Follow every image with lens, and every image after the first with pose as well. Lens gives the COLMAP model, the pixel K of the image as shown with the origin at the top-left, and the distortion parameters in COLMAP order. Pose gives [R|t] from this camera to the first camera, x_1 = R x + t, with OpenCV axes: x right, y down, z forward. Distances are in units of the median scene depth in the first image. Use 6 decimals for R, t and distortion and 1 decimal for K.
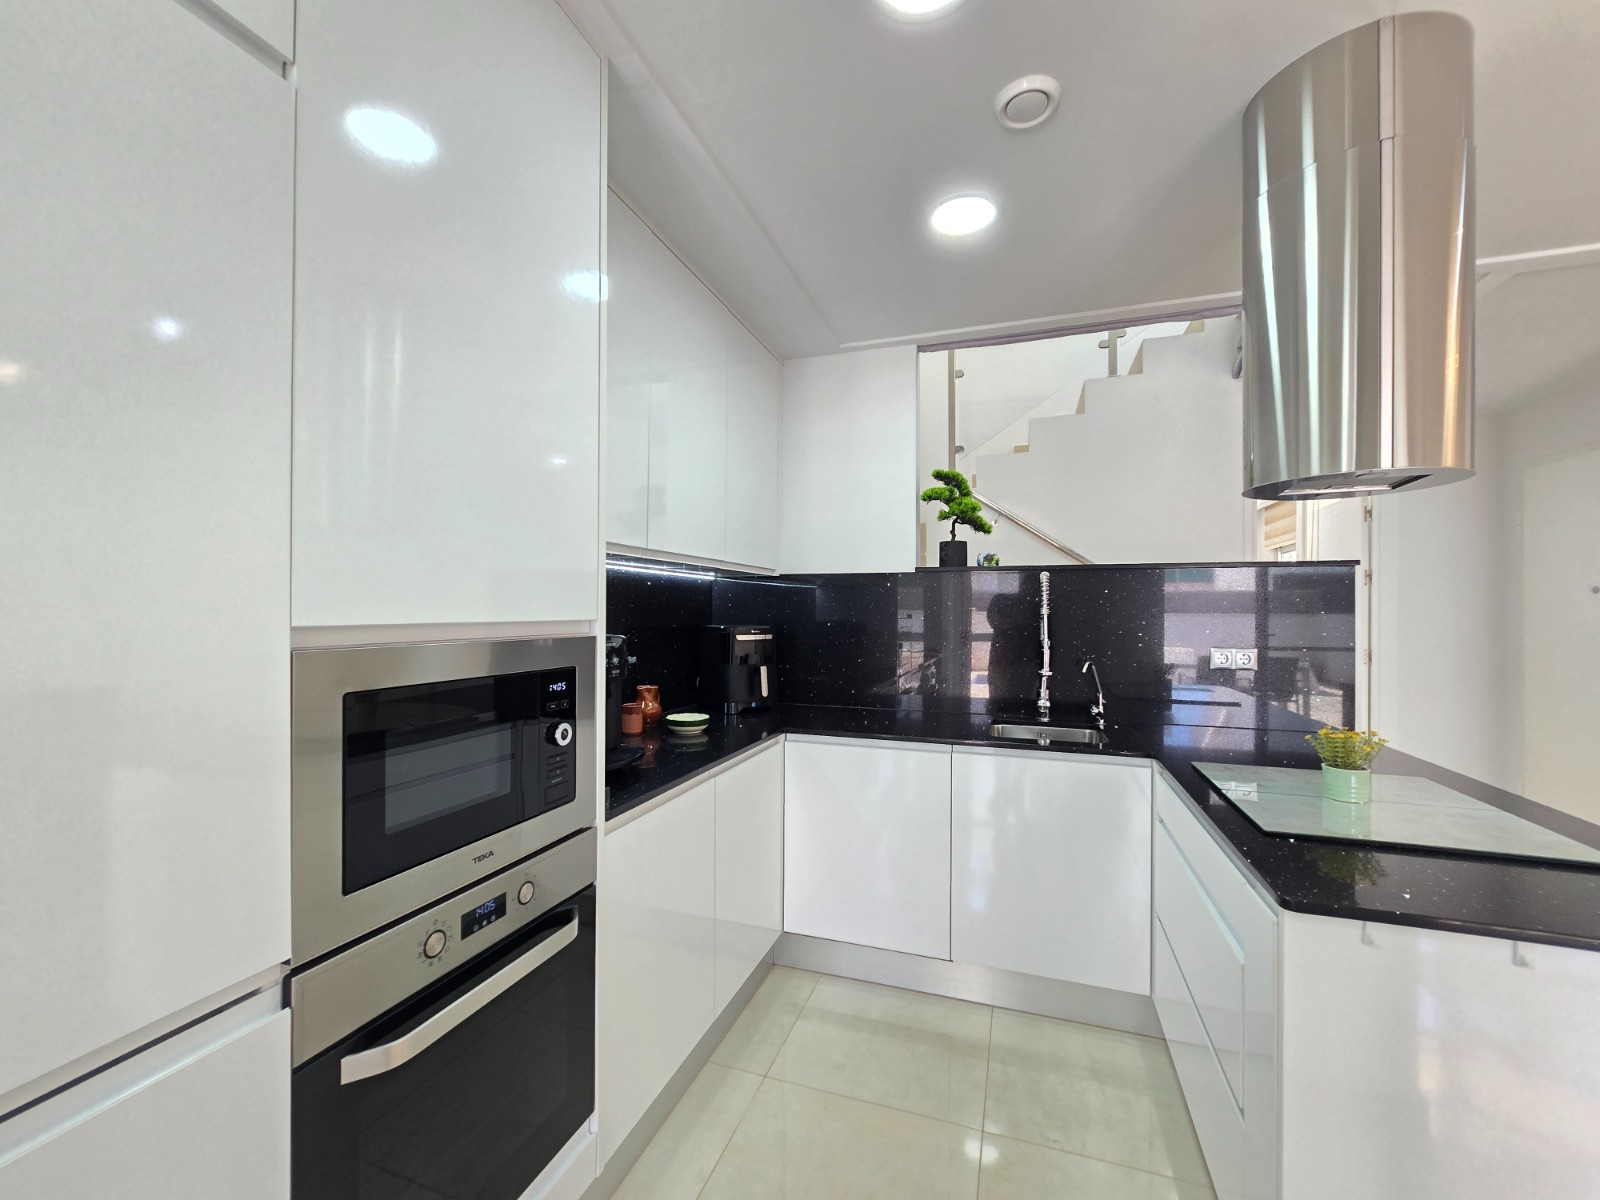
lens RADIAL K [[656.9, 0, 799.7], [0, 656.9, 608.5], [0, 0, 1]] dist [-0.002987, -0.000074]
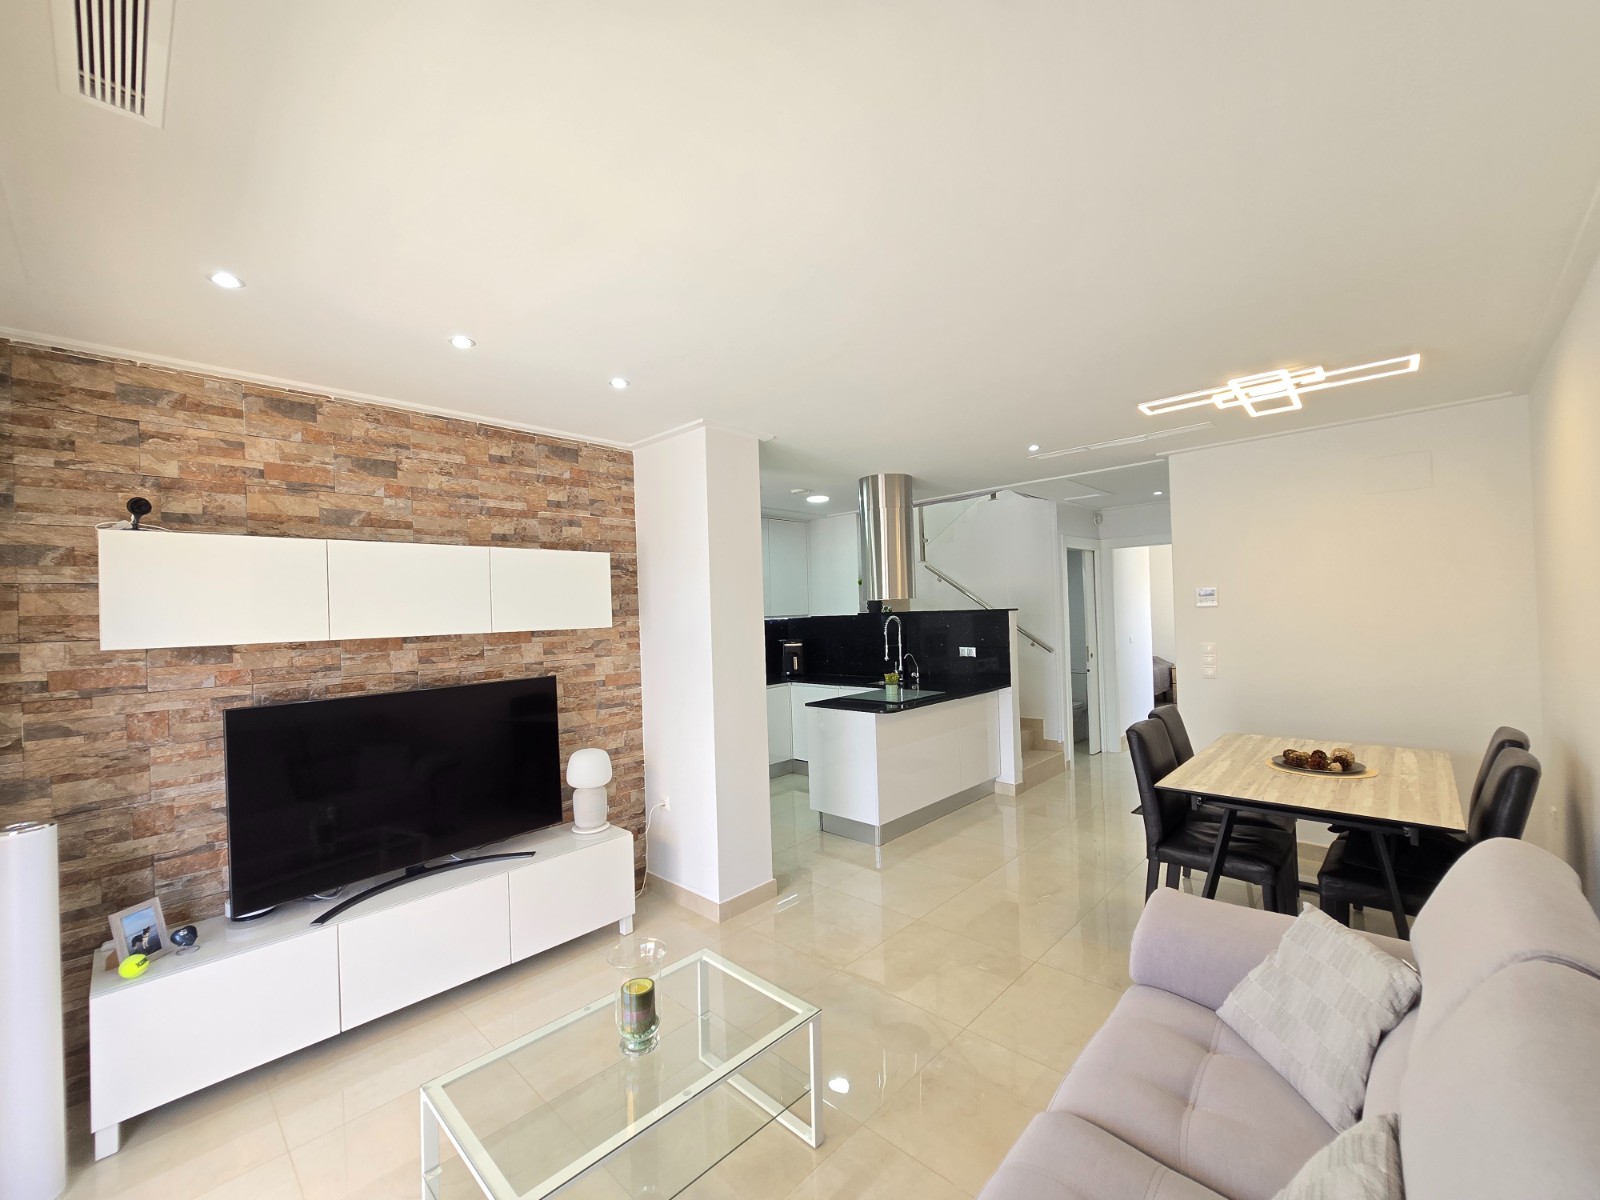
lens RADIAL K [[656.9, 0, 797.8], [0, 656.9, 602.6], [0, 0, 1]] dist [-0.002987, -0.000074]
pose [[0.903088, -0.041230, -0.427472, 1.181498], [0.038762, 0.999144, -0.014479, -0.090163], [0.427703, -0.003494, 0.903913, -1.398278]]
